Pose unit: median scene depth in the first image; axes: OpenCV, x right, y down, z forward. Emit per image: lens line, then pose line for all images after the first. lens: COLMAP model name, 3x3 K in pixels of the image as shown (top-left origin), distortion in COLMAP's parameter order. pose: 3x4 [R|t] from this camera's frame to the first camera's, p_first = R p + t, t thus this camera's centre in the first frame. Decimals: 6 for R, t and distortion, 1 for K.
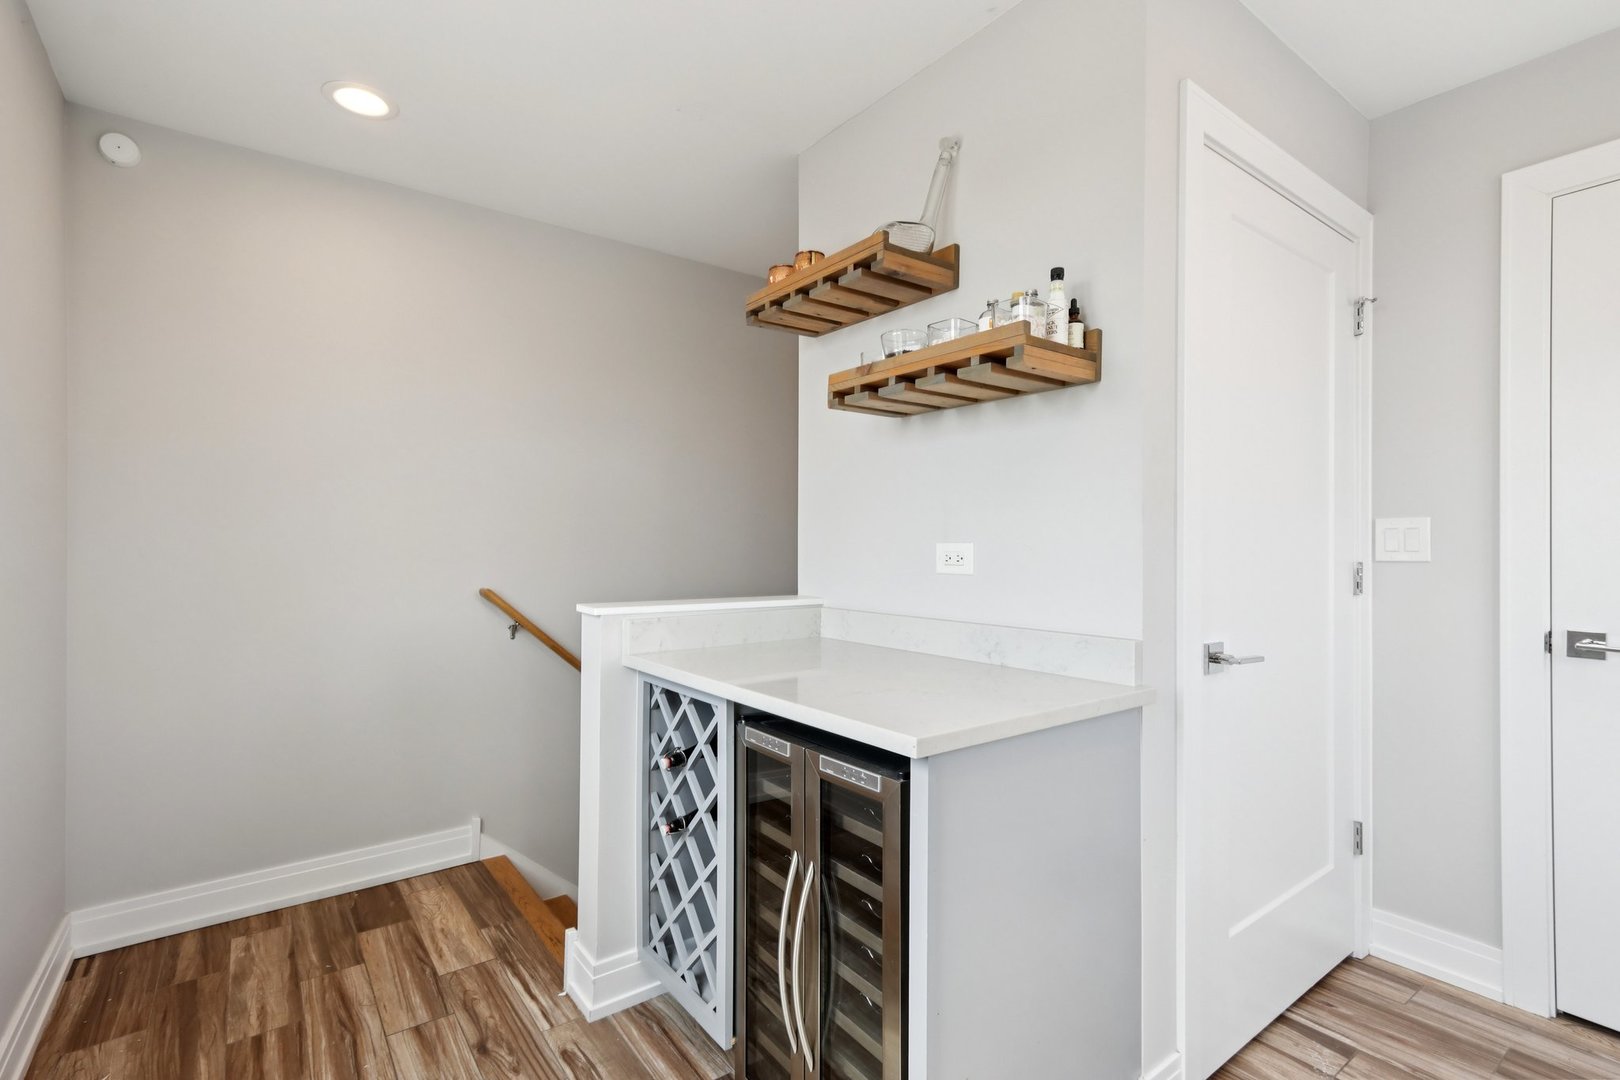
lens RADIAL K [[751.7, 0, 808.8], [0, 751.7, 549.3], [0, 0, 1]] dist [-0.000126, 0.004142]
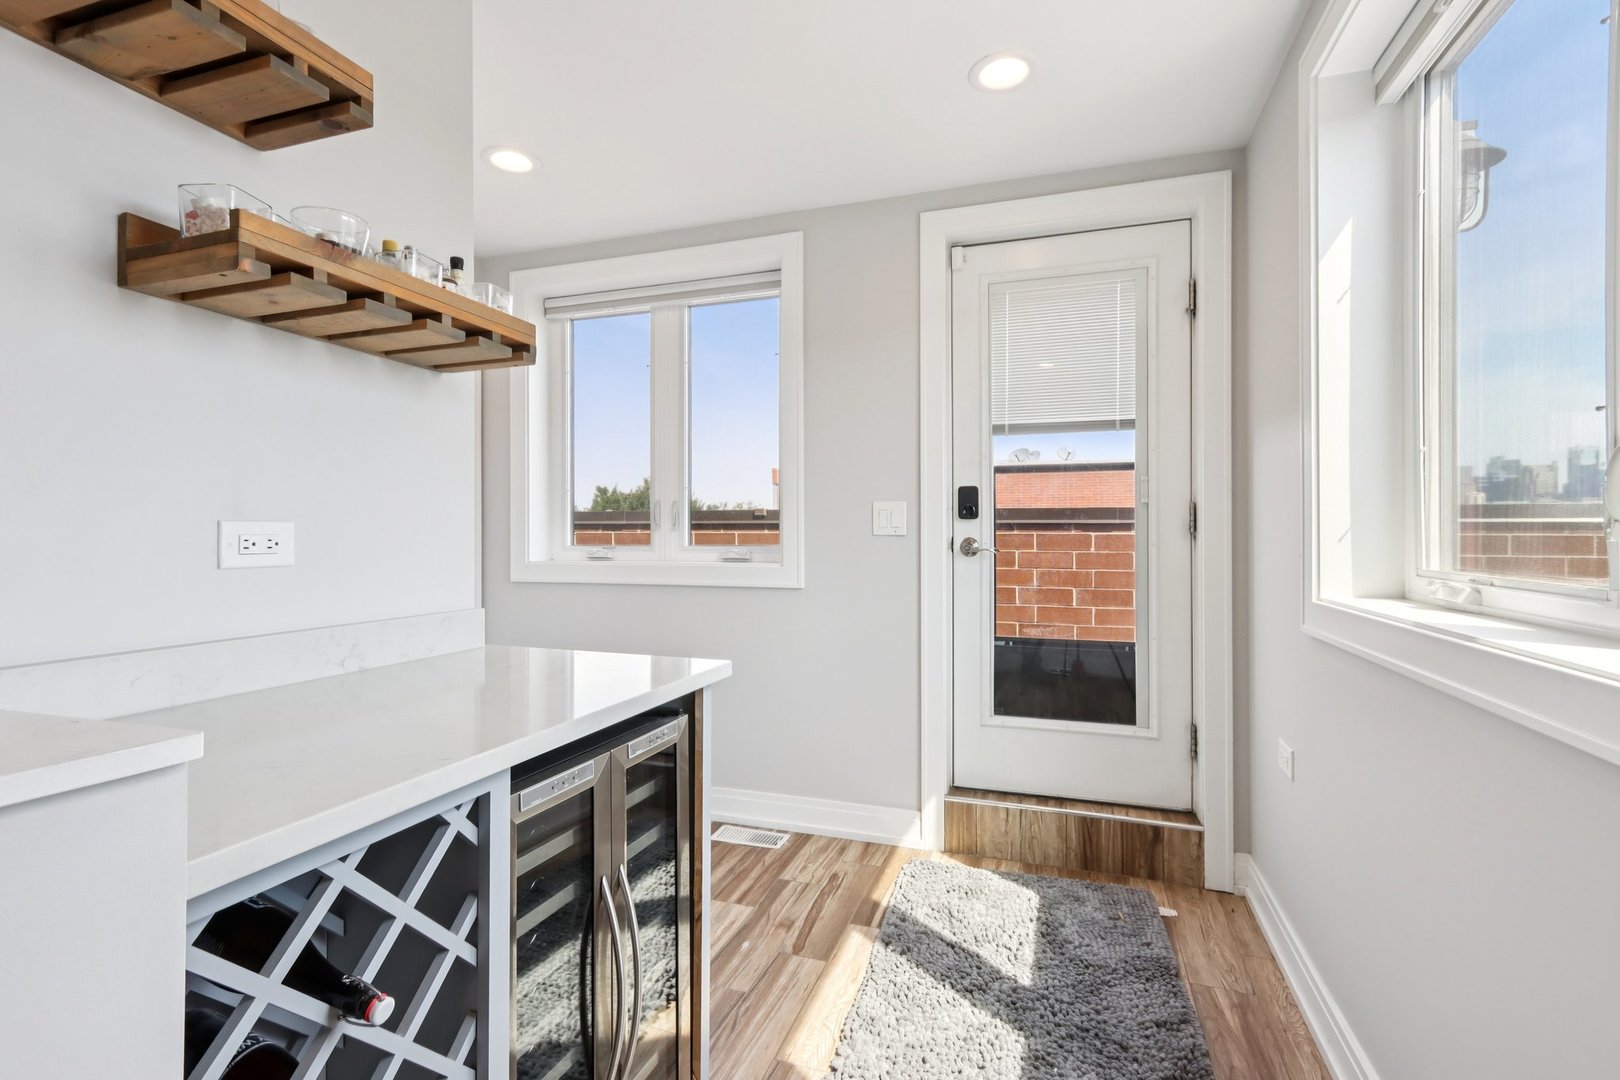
lens RADIAL K [[763.9, 0, 811.4], [0, 763.9, 526.3], [0, 0, 1]] dist [-0.001269, 0.001128]
pose [[-0.550679, 0.005020, 0.834702, -0.806224], [0.000063, 0.999982, -0.005972, -0.000160], [-0.834717, -0.003236, -0.550670, 1.161790]]
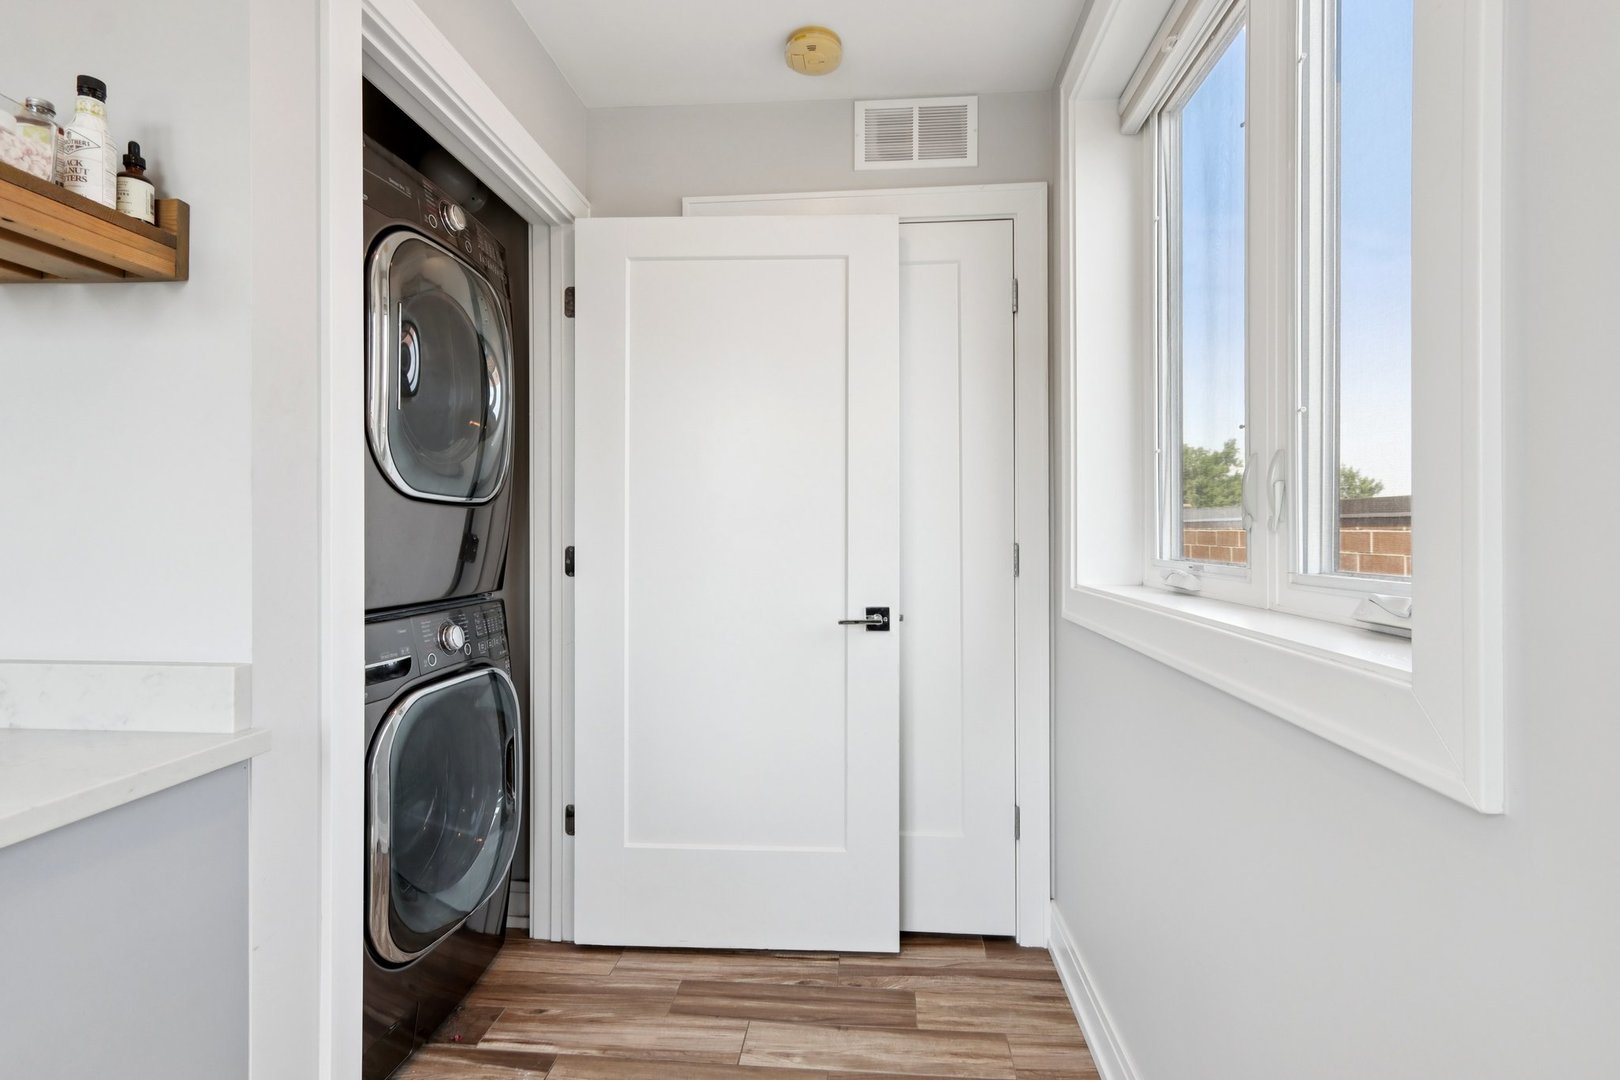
lens RADIAL K [[751.7, 0, 808.8], [0, 751.7, 549.3], [0, 0, 1]] dist [-0.000126, 0.004142]
pose [[0.667415, -0.016787, 0.744497, 0.253078], [0.001859, 0.999780, 0.020877, 0.001237], [-0.744684, -0.012550, 0.667300, 0.139664]]
